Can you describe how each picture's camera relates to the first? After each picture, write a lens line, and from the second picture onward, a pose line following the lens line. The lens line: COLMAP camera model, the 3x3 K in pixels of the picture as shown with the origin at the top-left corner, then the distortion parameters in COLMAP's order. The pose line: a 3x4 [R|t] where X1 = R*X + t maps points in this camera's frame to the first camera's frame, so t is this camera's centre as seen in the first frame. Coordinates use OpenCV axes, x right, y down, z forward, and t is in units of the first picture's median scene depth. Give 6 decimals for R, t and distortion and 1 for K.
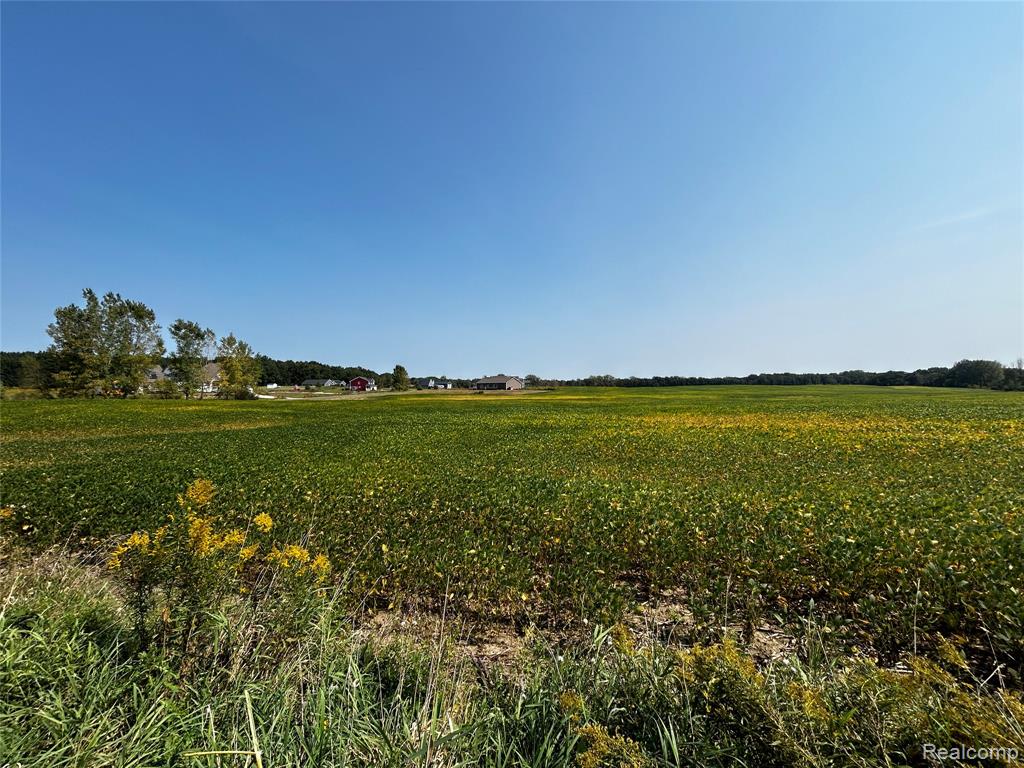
lens RADIAL K [[406.4, 0, 521.5], [0, 406.4, 387.3], [0, 0, 1]] dist [-0.018859, -0.000135]
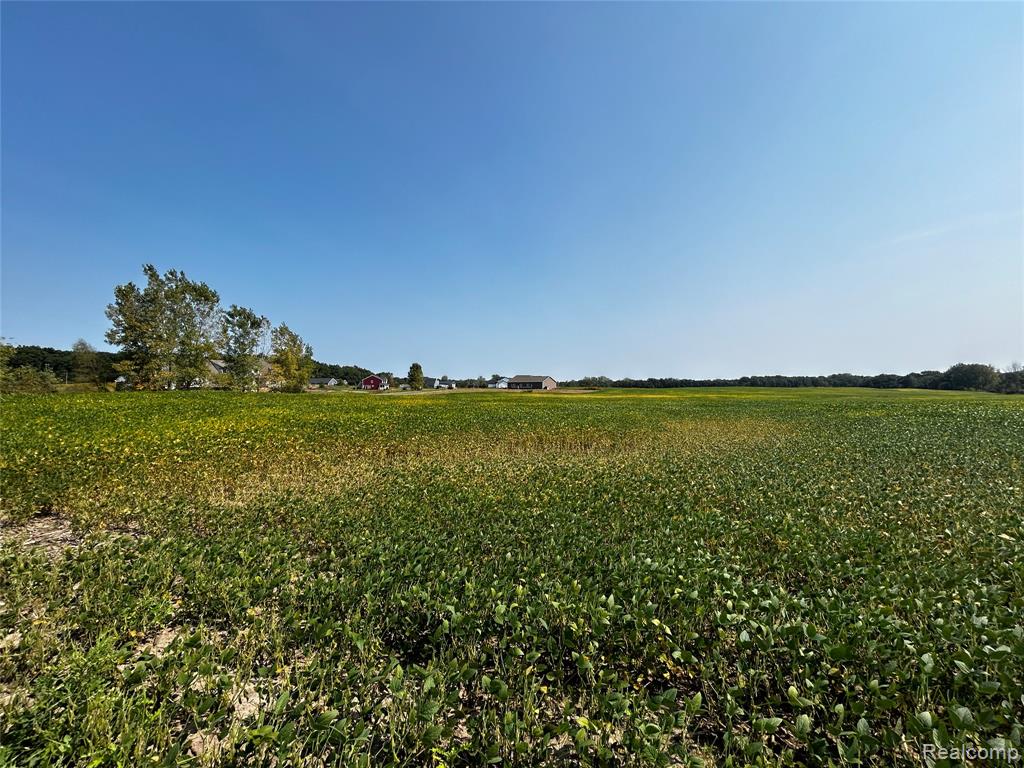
lens RADIAL K [[406.4, 0, 516.9], [0, 406.4, 381.5], [0, 0, 1]] dist [-0.018859, -0.000135]
pose [[0.998098, 0.007010, 0.061243, -0.096448], [-0.005856, 0.999802, -0.019006, 0.003627], [-0.061364, 0.018612, 0.997942, 0.027528]]
